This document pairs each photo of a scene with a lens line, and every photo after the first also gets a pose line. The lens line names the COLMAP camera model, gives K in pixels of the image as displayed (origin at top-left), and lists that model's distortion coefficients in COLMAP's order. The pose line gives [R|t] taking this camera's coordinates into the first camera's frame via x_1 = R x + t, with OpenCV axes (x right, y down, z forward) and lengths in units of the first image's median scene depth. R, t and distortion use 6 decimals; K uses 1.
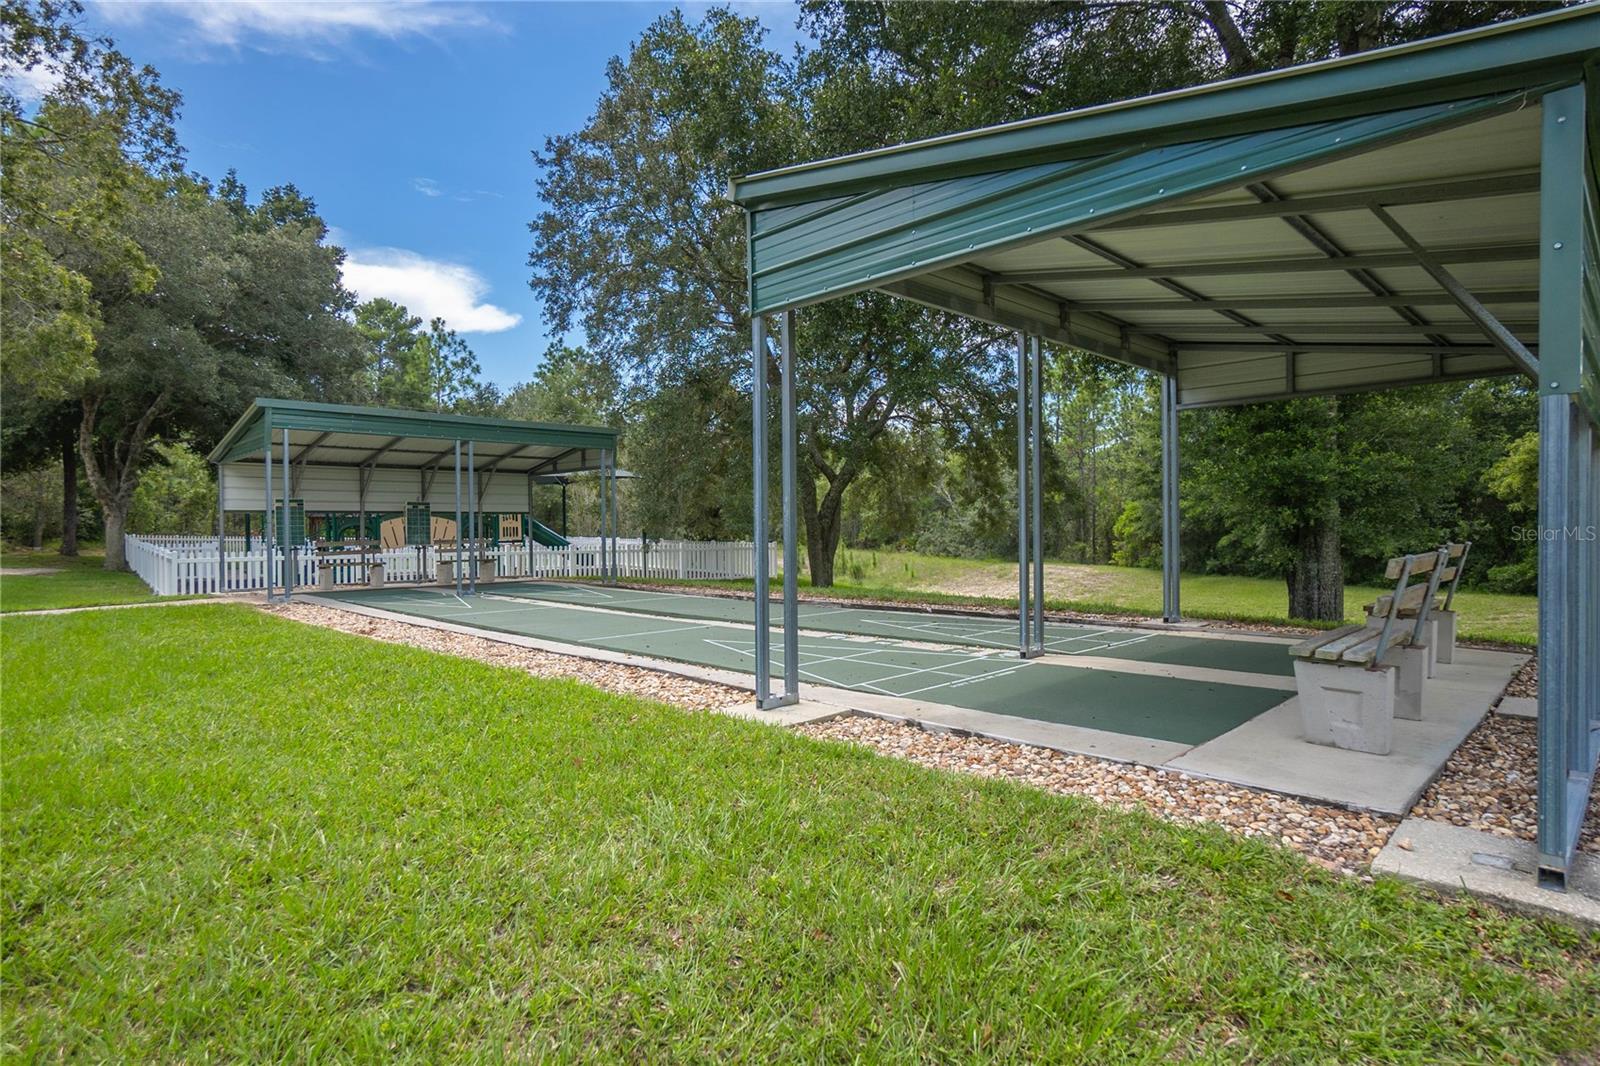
lens RADIAL K [[854.3, 0, 802.6], [0, 854.3, 531.4], [0, 0, 1]] dist [0.003961, 0.000554]
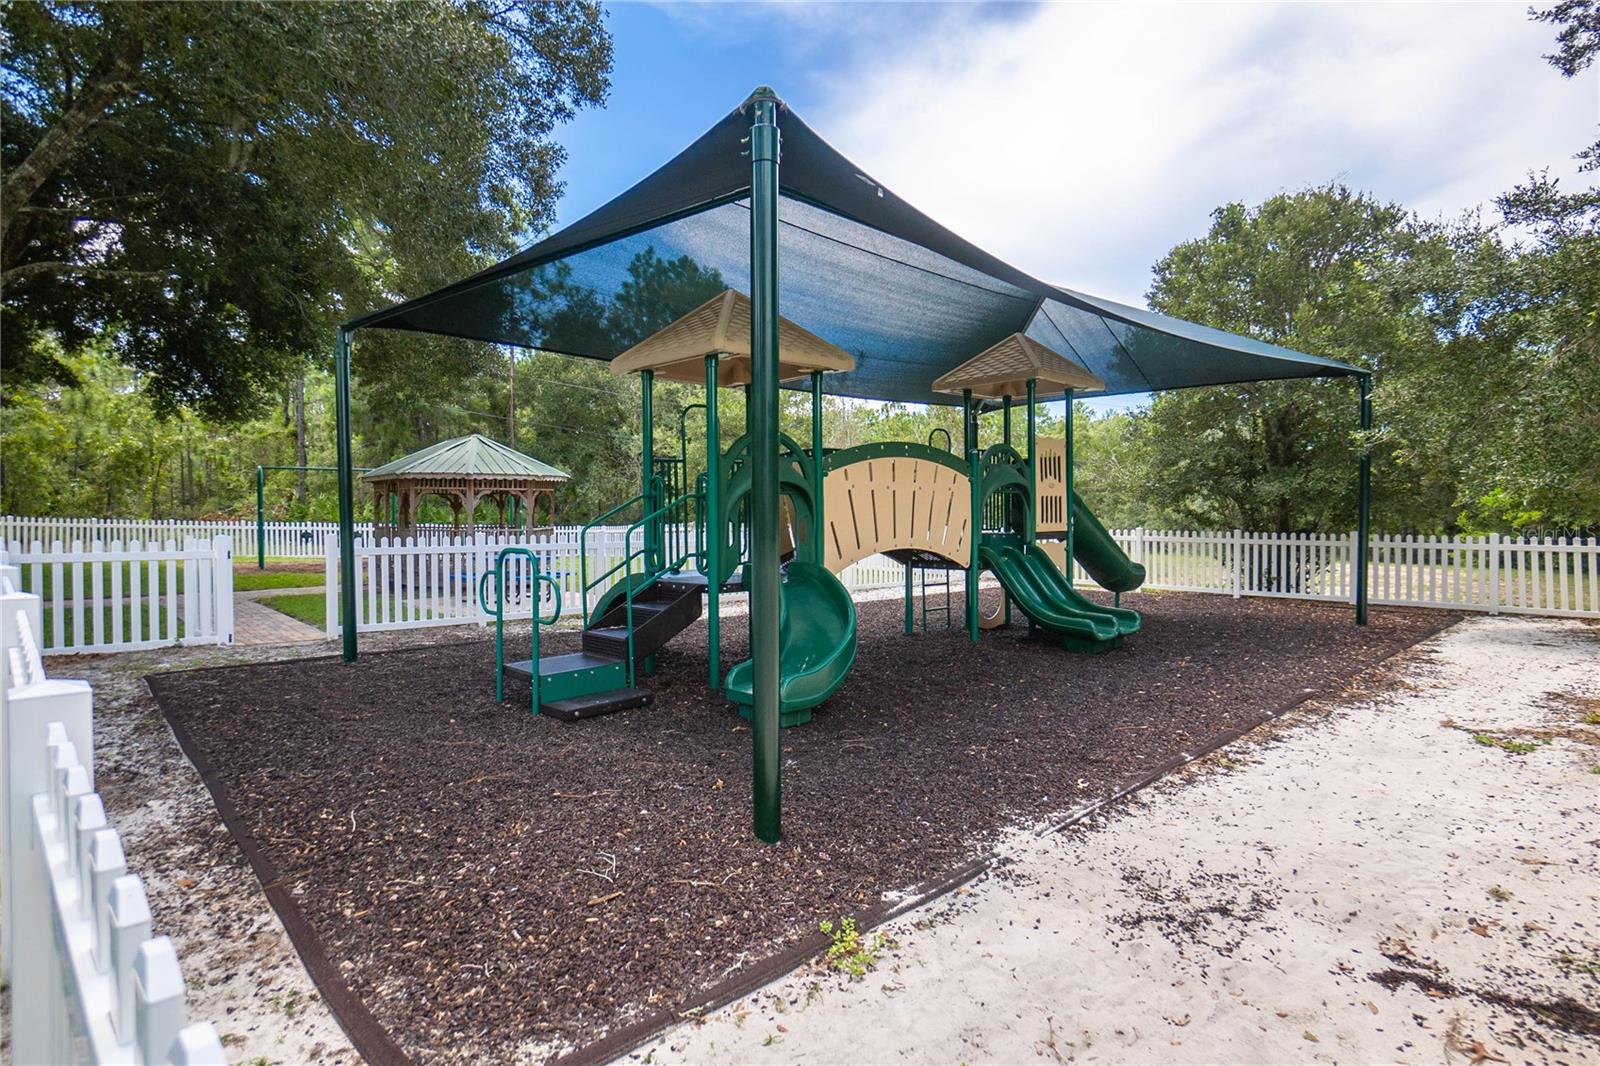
lens RADIAL K [[854.3, 0, 794.7], [0, 854.3, 533.5], [0, 0, 1]] dist [0.003961, 0.000554]
pose [[0.998232, 0.004649, 0.059259, -0.324839], [-0.005484, 0.999888, 0.013932, 0.004148], [-0.059187, -0.014233, 0.998145, 0.439995]]
